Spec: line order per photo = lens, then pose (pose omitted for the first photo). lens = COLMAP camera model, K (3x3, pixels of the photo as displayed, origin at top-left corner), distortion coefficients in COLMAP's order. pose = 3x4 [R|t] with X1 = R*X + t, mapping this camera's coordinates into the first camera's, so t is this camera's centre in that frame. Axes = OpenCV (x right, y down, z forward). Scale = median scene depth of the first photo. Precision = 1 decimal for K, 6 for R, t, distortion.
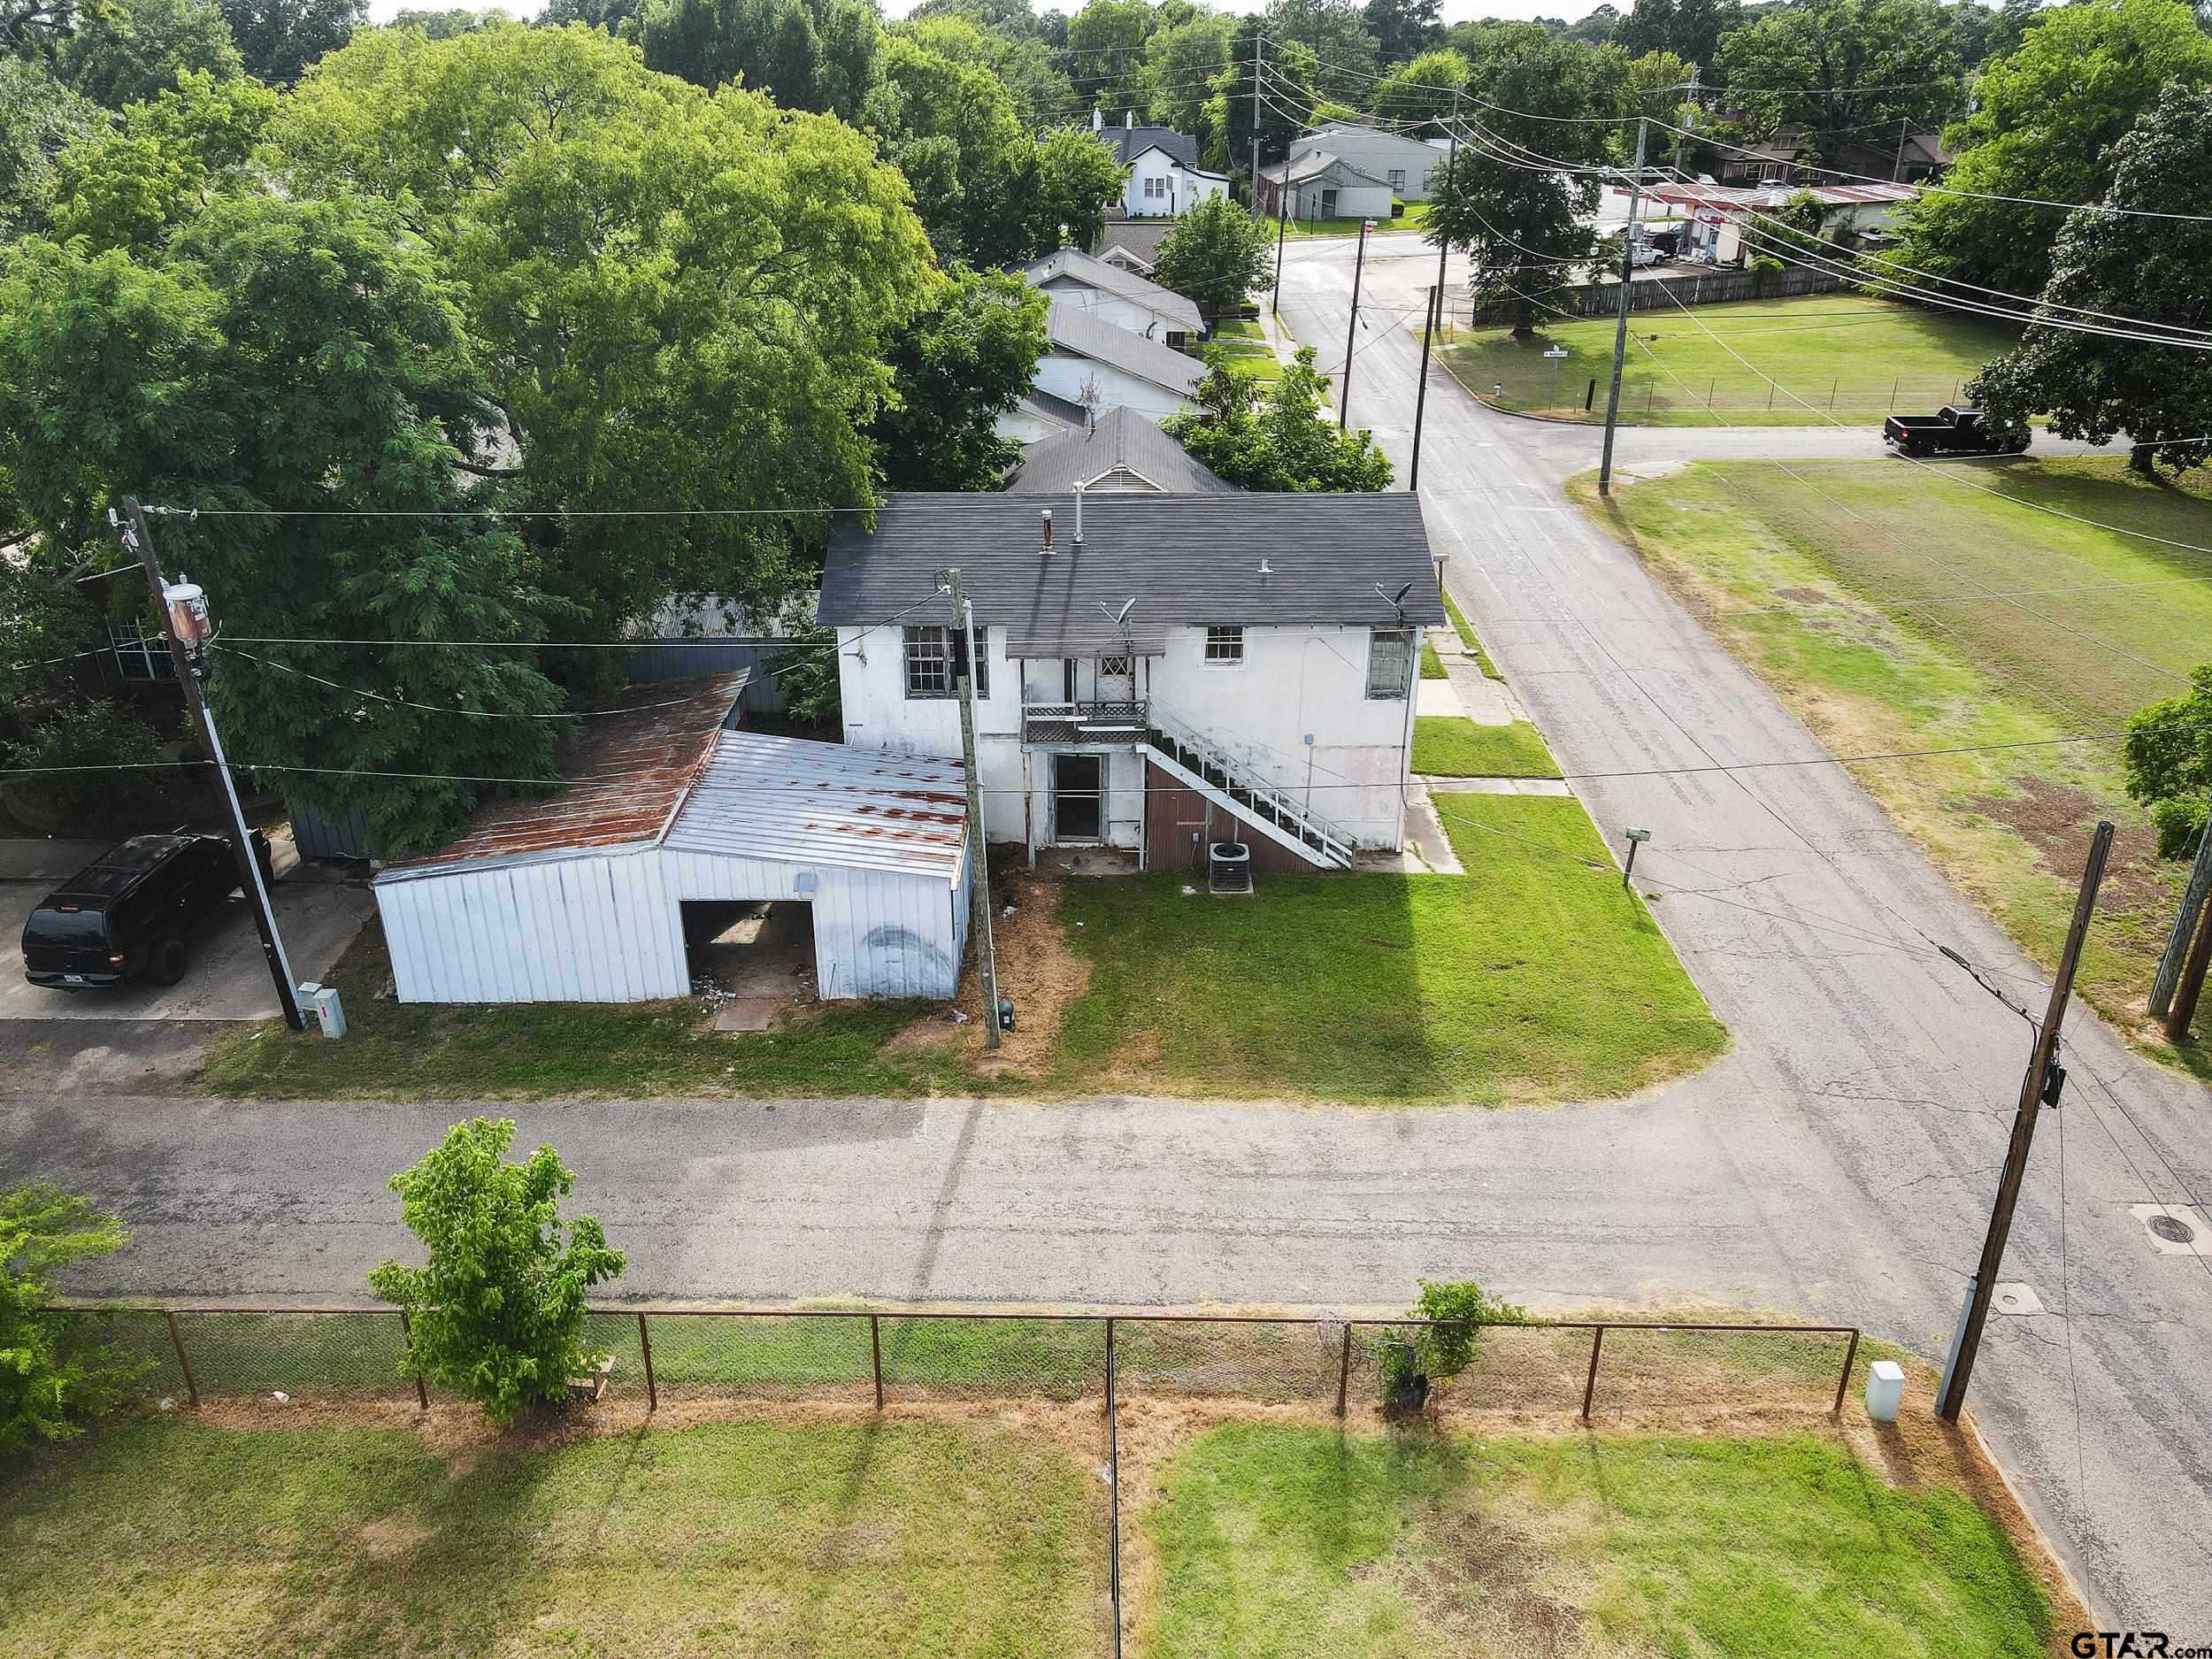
lens RADIAL K [[1649.2, 0, 1093.7], [0, 1649.2, 784.4], [0, 0, 1]] dist [0.011206, 0.008897]
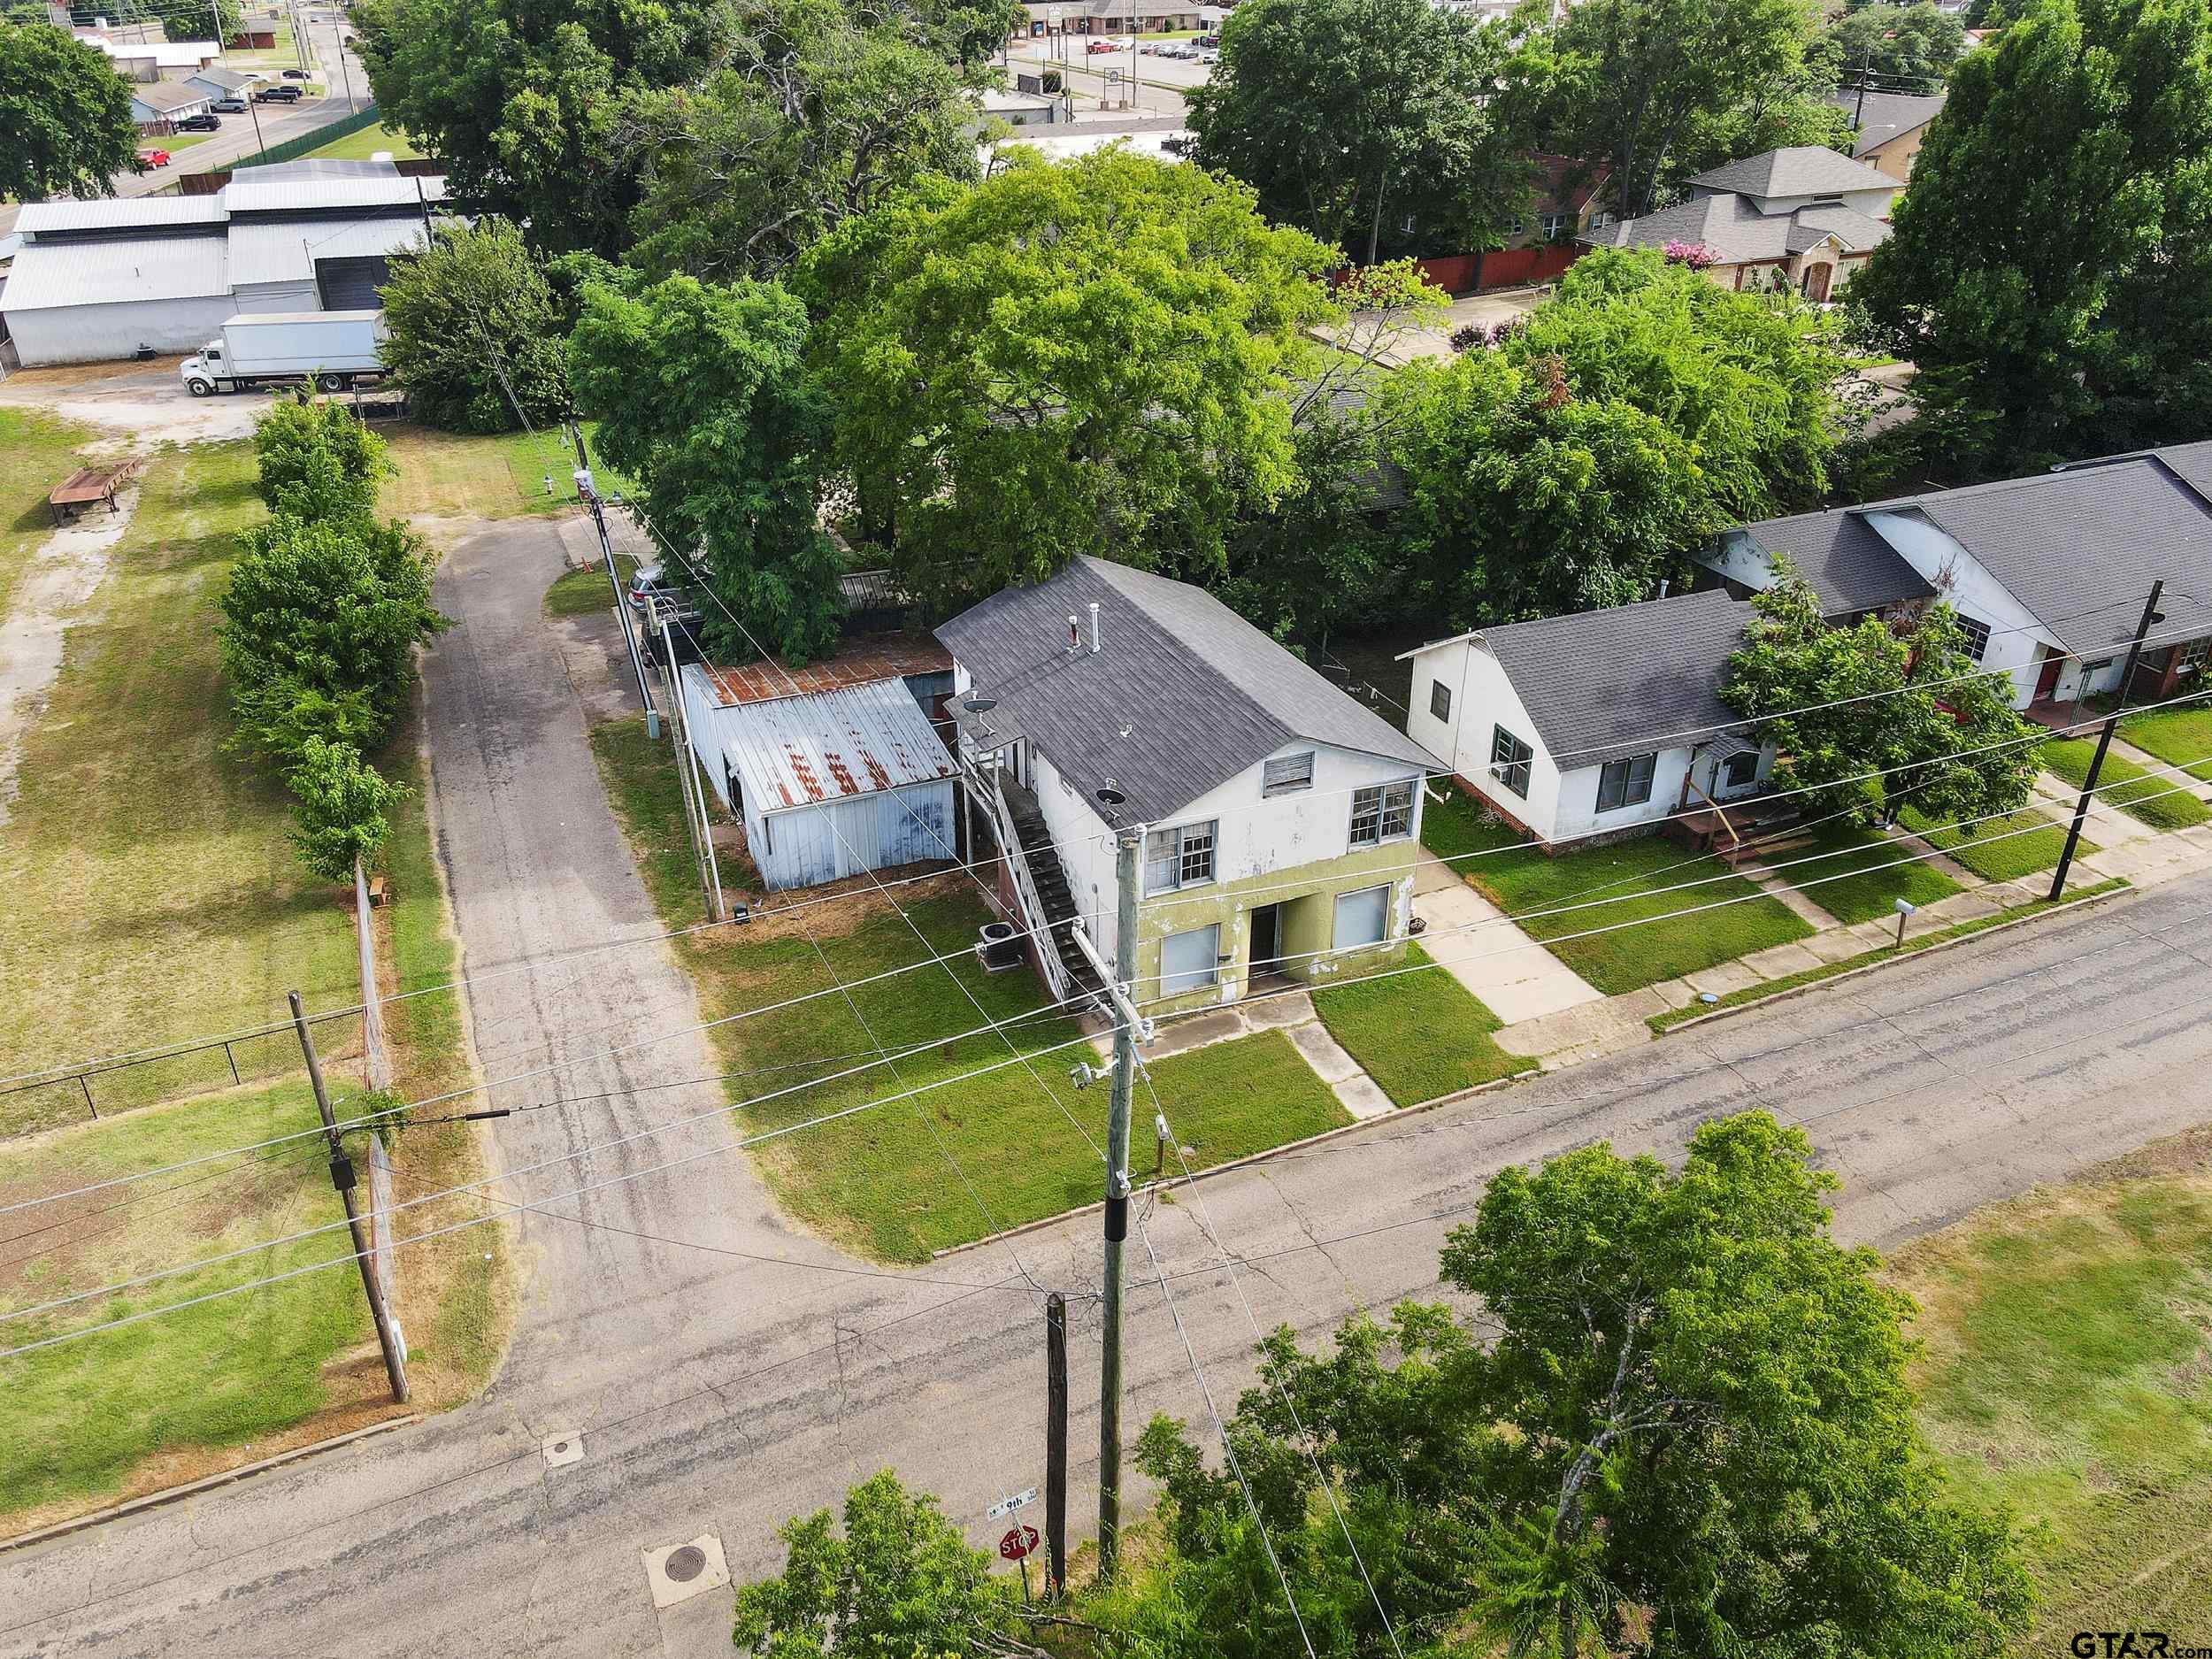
lens RADIAL K [[1649.2, 0, 1094.9], [0, 1649.2, 820.2], [0, 0, 1]] dist [0.011206, 0.008897]
pose [[0.395629, 0.441074, -0.805563, 1.194406], [-0.371042, 0.879121, 0.299123, -0.475395], [0.840122, 0.180556, 0.511462, 0.518713]]
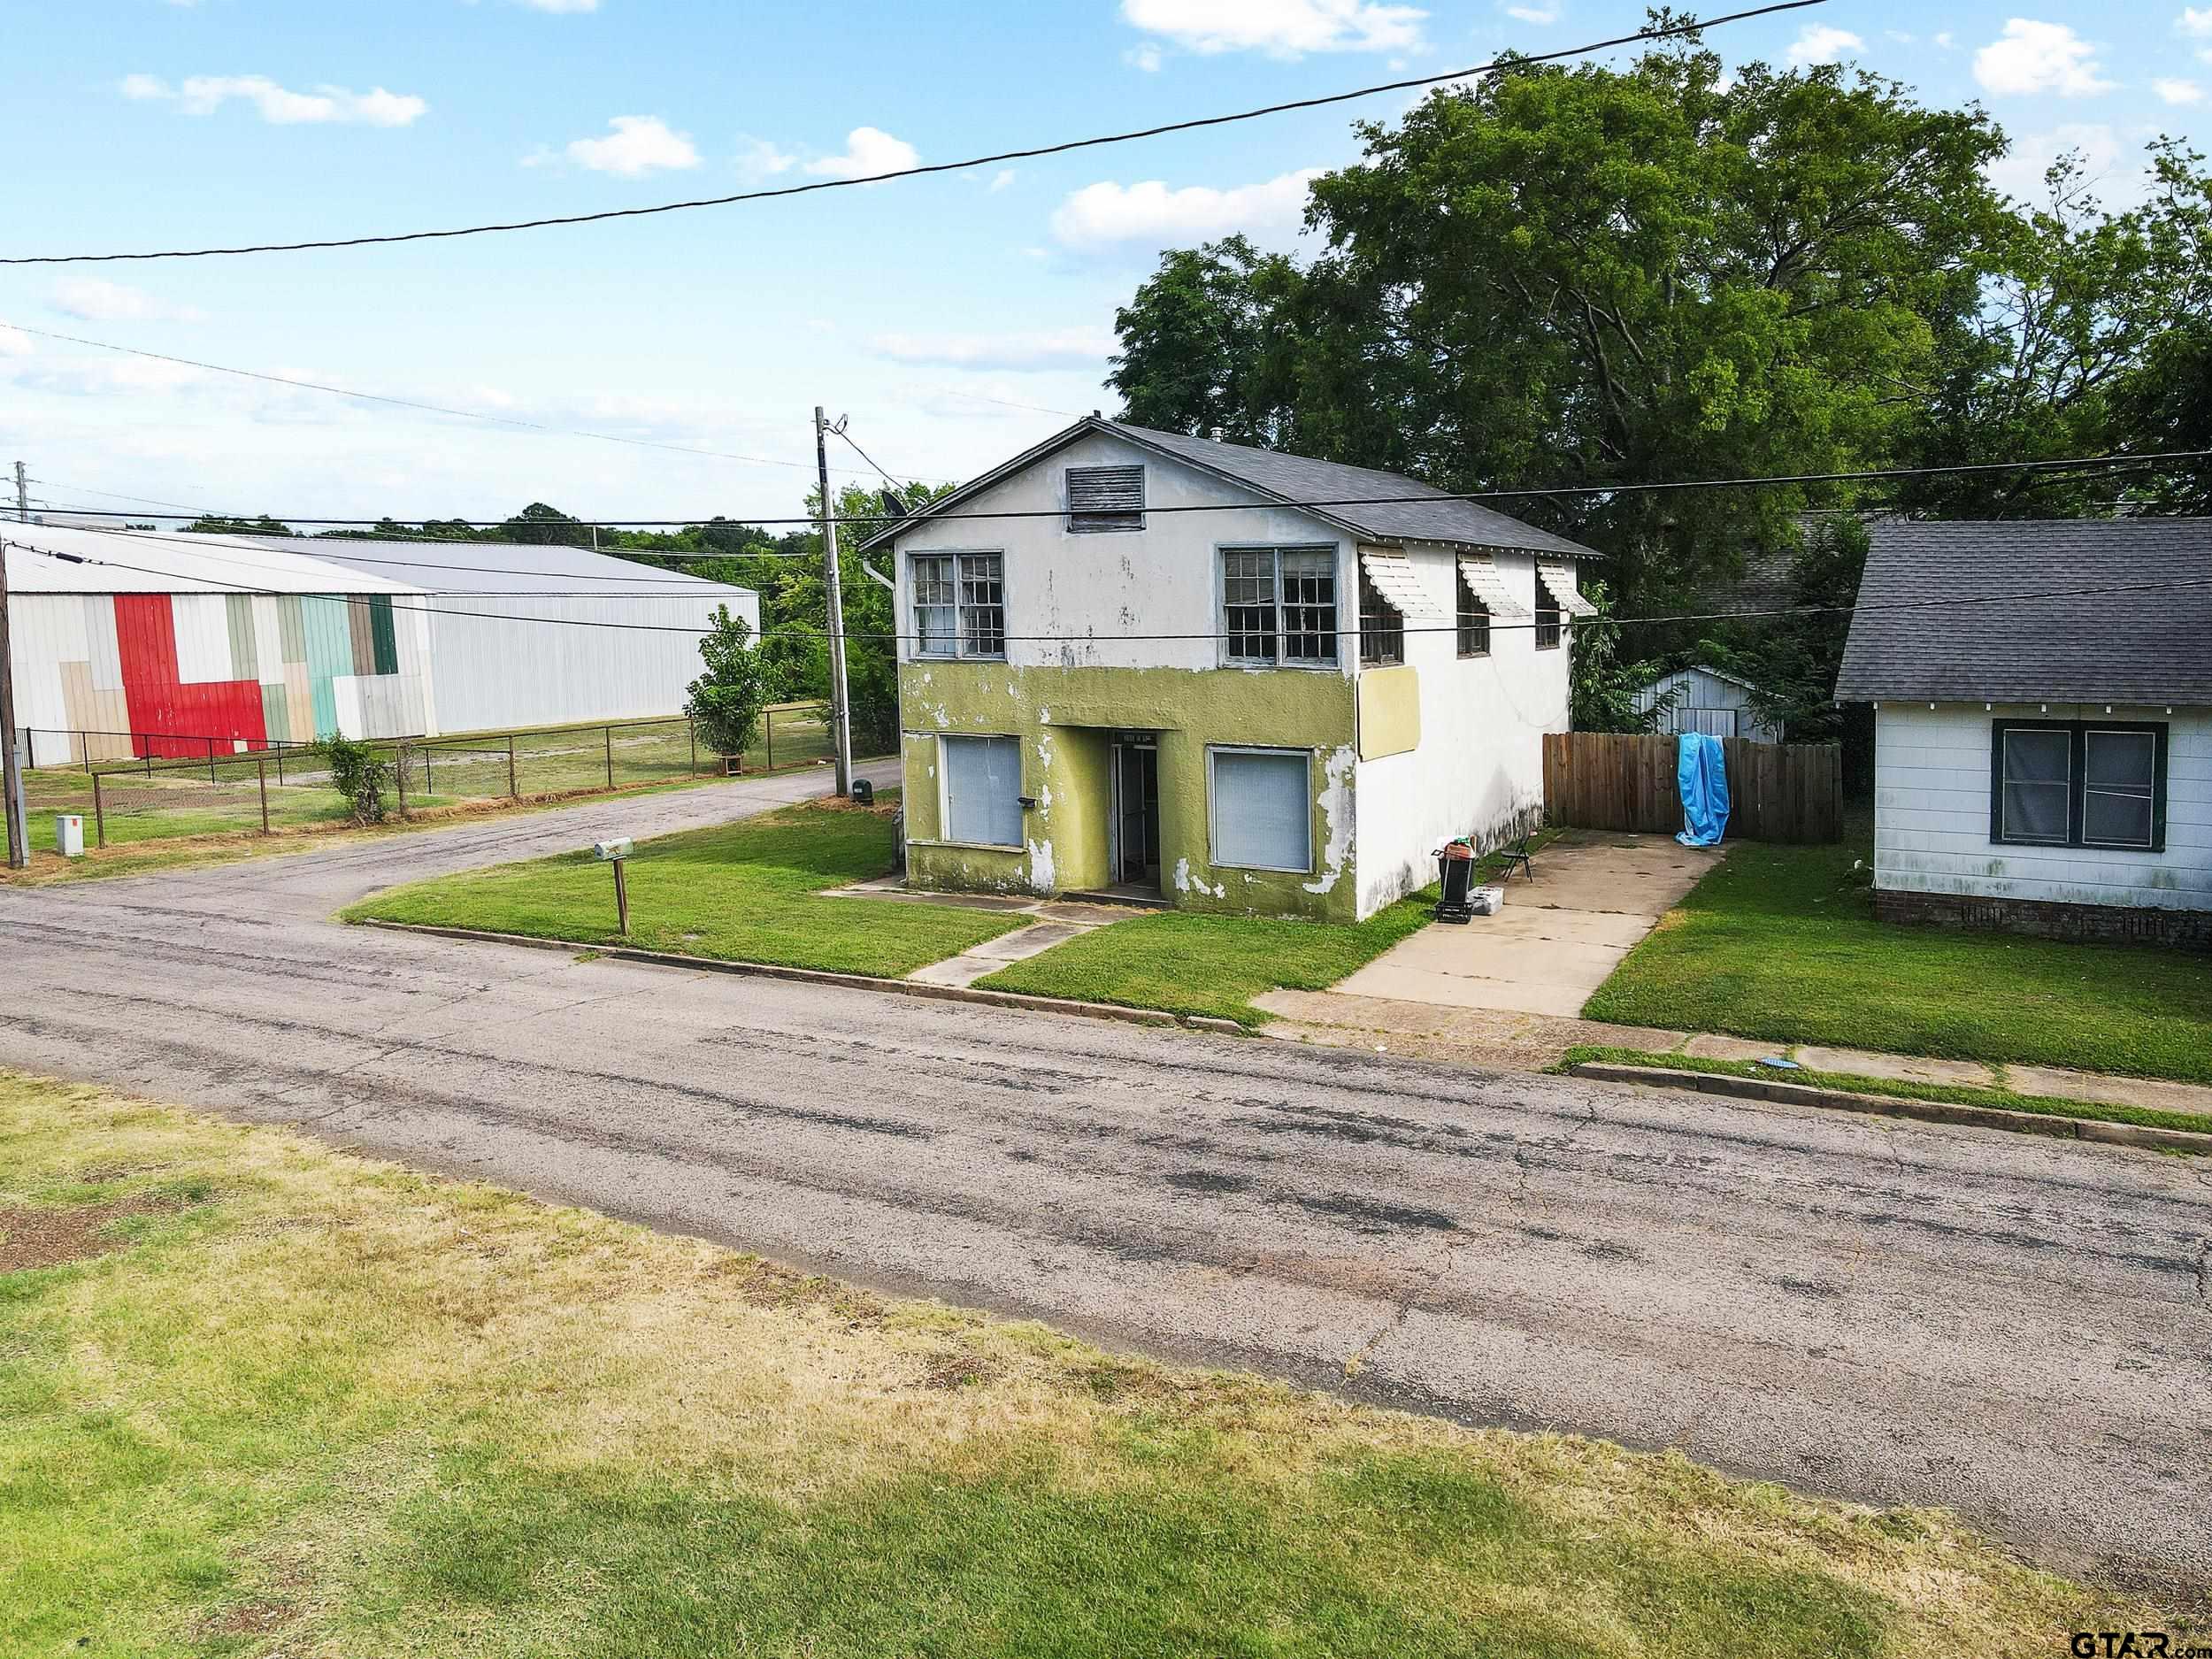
lens RADIAL K [[1649.2, 0, 1095.0], [0, 1649.2, 709.1], [0, 0, 1]] dist [0.011206, 0.008897]
pose [[-0.485378, 0.076098, -0.870986, 0.947164], [-0.332075, 0.905505, 0.264170, -0.305171], [0.808785, 0.417455, -0.414243, 1.647494]]
